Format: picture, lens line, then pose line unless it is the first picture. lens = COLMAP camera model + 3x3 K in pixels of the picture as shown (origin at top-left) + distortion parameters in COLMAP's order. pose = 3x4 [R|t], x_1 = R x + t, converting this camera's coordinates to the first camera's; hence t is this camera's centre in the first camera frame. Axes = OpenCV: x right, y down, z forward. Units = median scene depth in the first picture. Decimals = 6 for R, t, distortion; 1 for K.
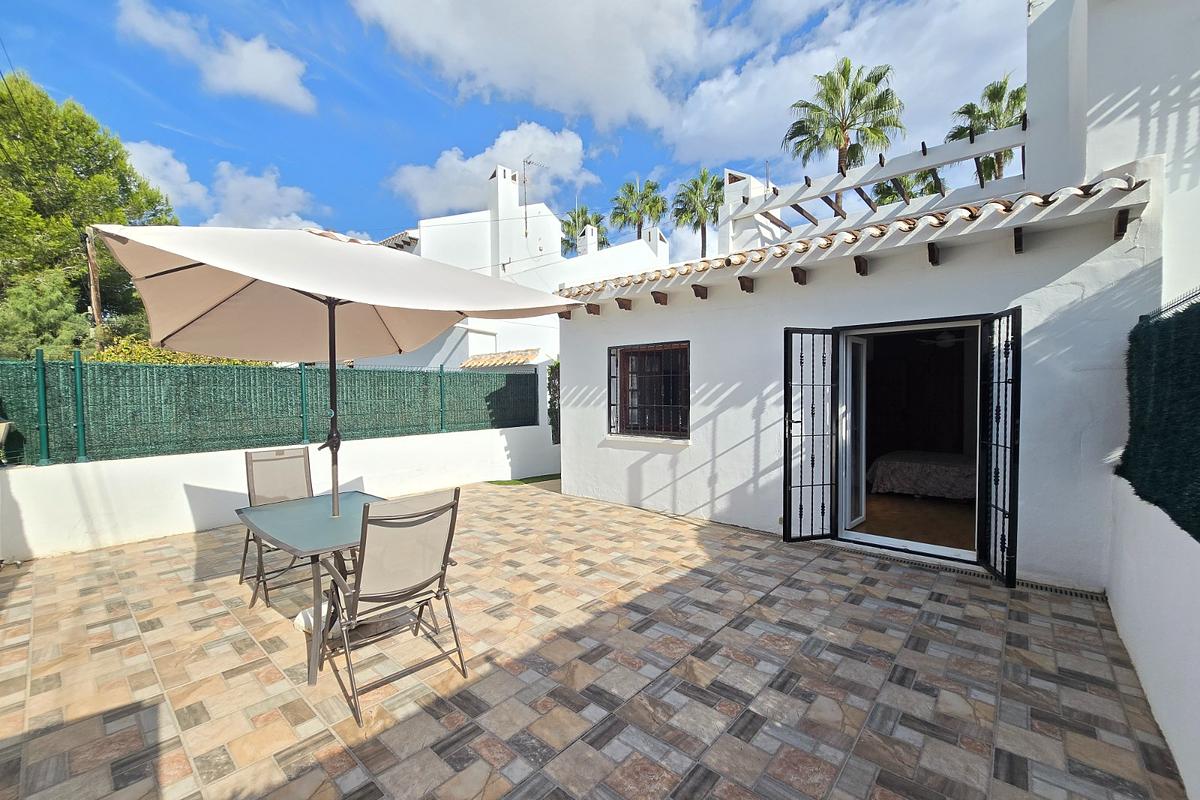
lens RADIAL K [[493.4, 0, 594.9], [0, 493.4, 397.0], [0, 0, 1]] dist [-0.002013, -0.001181]
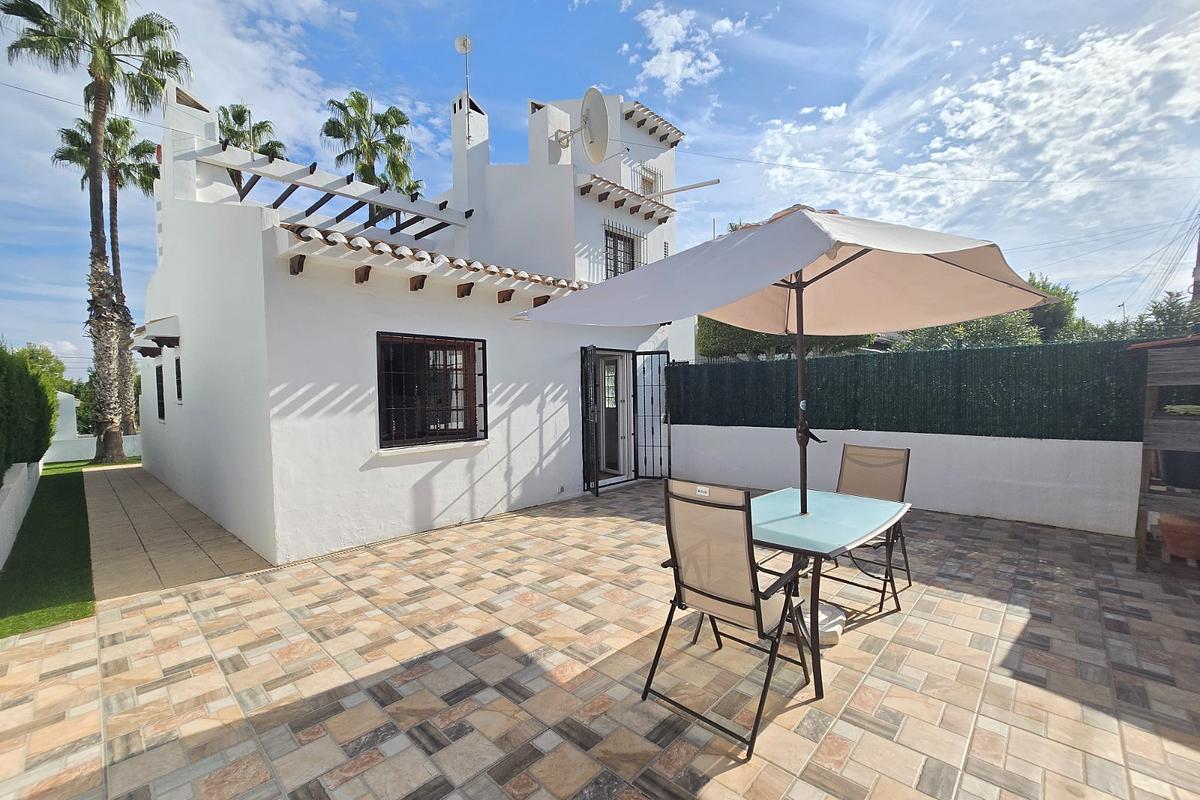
lens RADIAL K [[493.4, 0, 600.5], [0, 493.4, 402.2], [0, 0, 1]] dist [-0.002013, -0.001181]
pose [[0.030818, -0.017777, 0.999367, -0.887863], [0.025265, 0.999536, 0.017001, -0.000242], [-0.999206, 0.024725, 0.031253, 0.816320]]
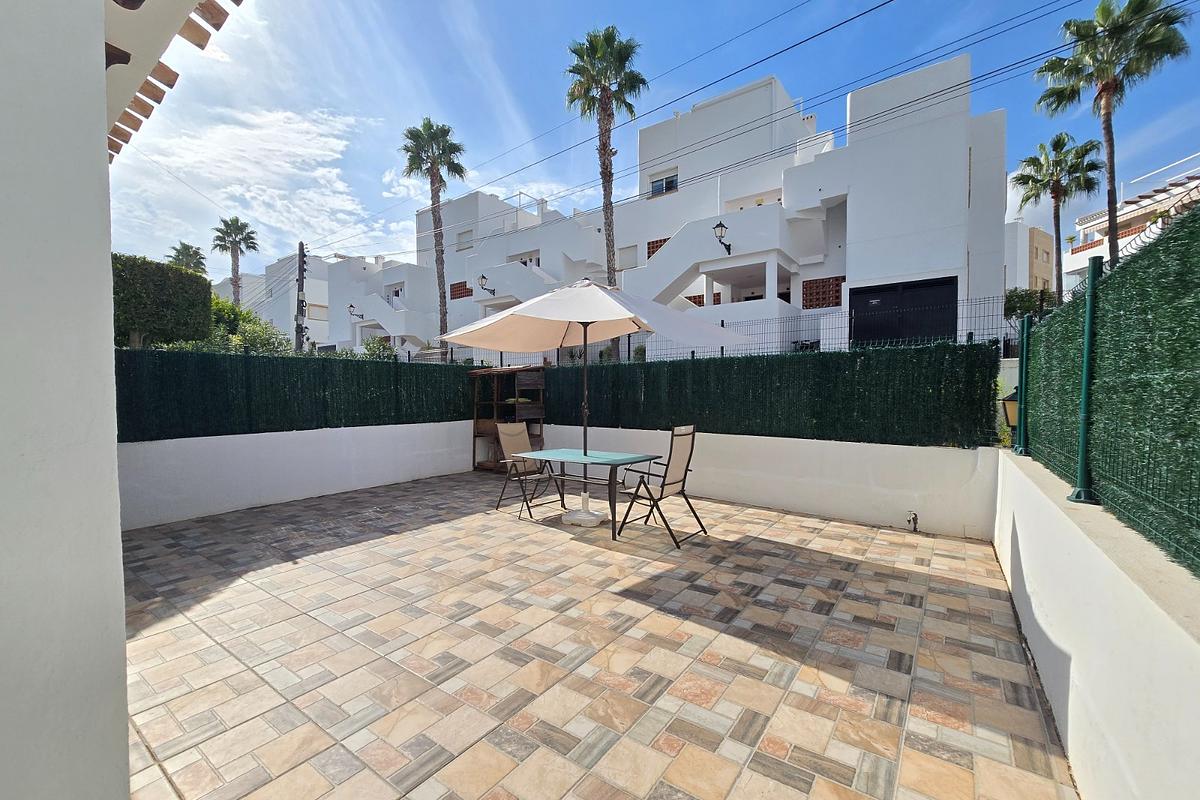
lens RADIAL K [[493.4, 0, 602.3], [0, 493.4, 395.1], [0, 0, 1]] dist [-0.002013, -0.001181]
pose [[-0.994301, 0.016386, -0.105345, -0.246470], [0.015133, 0.999805, 0.012680, 0.012206], [0.105532, 0.011013, -0.994355, 1.578876]]
